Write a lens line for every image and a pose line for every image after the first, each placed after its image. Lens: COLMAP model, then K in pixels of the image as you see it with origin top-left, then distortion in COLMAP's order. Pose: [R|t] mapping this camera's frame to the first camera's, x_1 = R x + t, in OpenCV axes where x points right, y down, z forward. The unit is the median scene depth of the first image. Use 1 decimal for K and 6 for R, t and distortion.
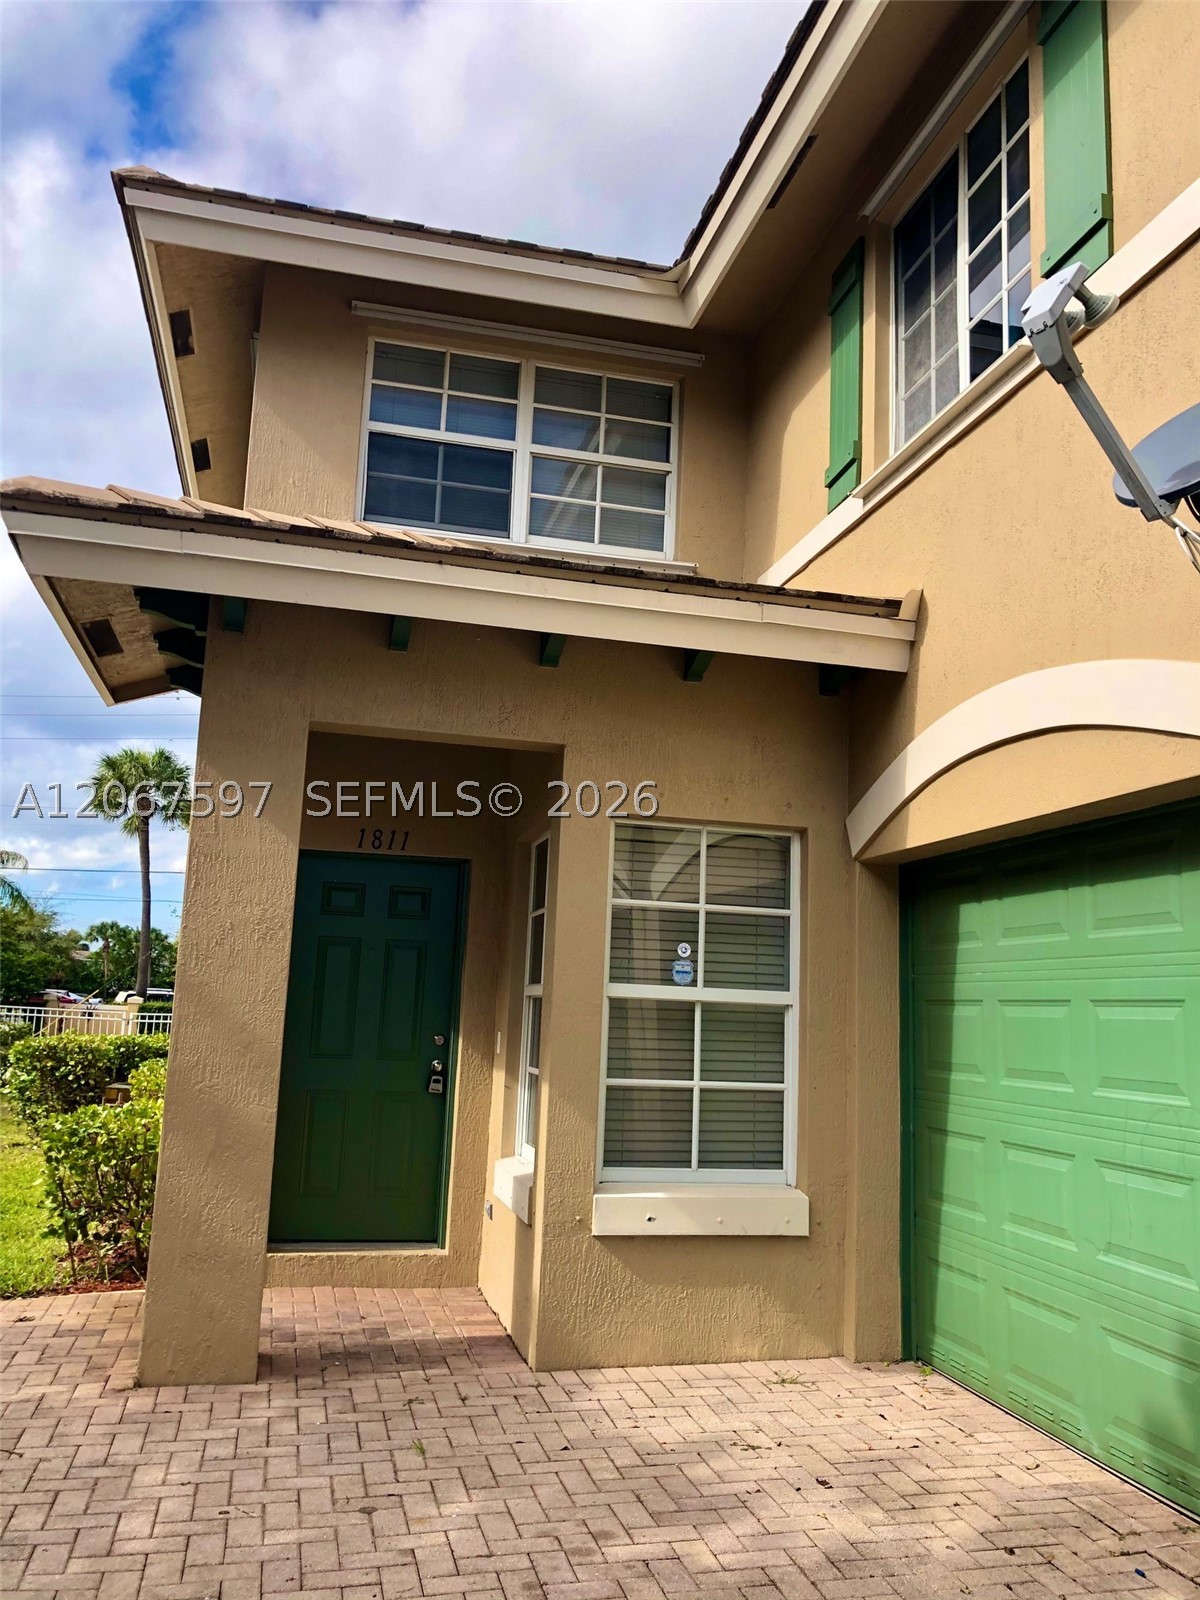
lens RADIAL K [[1307.2, 0, 612.4], [0, 1307.2, 802.3], [0, 0, 1]] dist [0.094563, -0.218123]
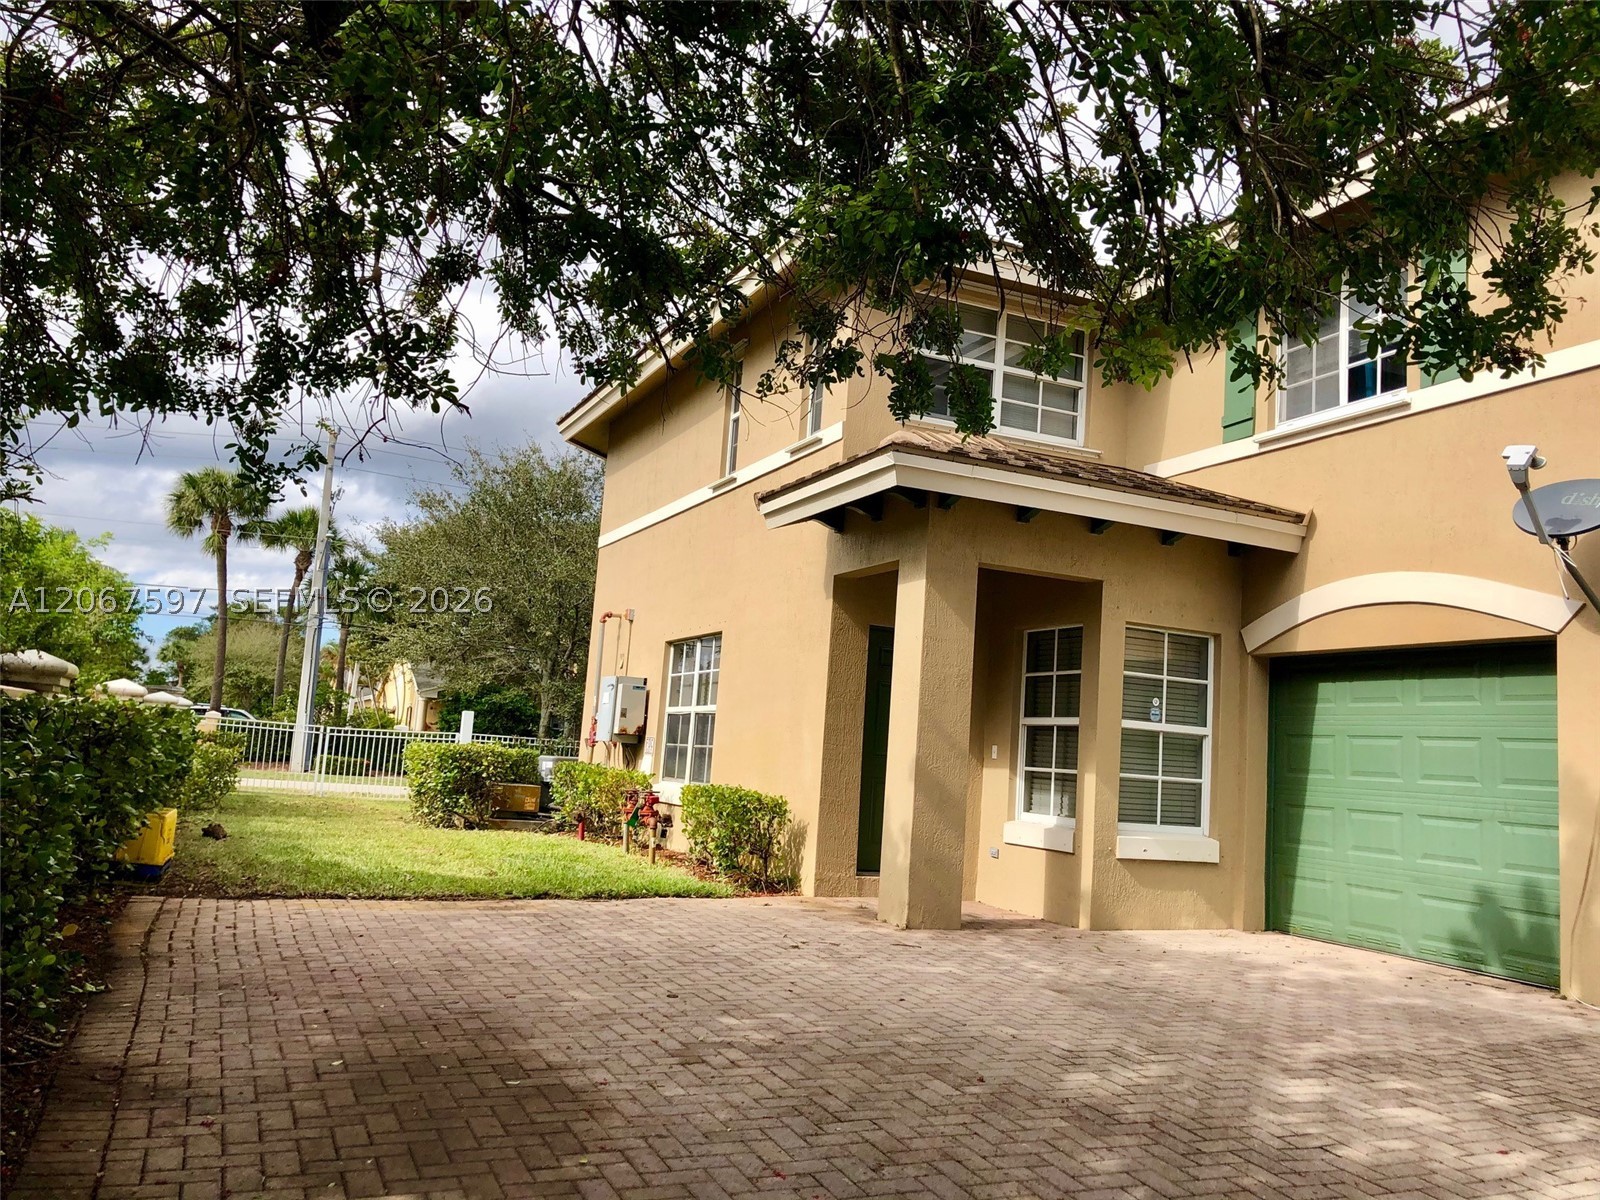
lens RADIAL K [[1323.9, 0, 800.0], [0, 1323.9, 600.0], [0, 0, 1]] dist [0.040982, -0.022900]
pose [[0.983698, 0.051949, 0.172159, -0.729496], [-0.059797, 0.997380, 0.040716, -0.066110], [-0.169593, -0.050347, 0.984227, -0.655281]]
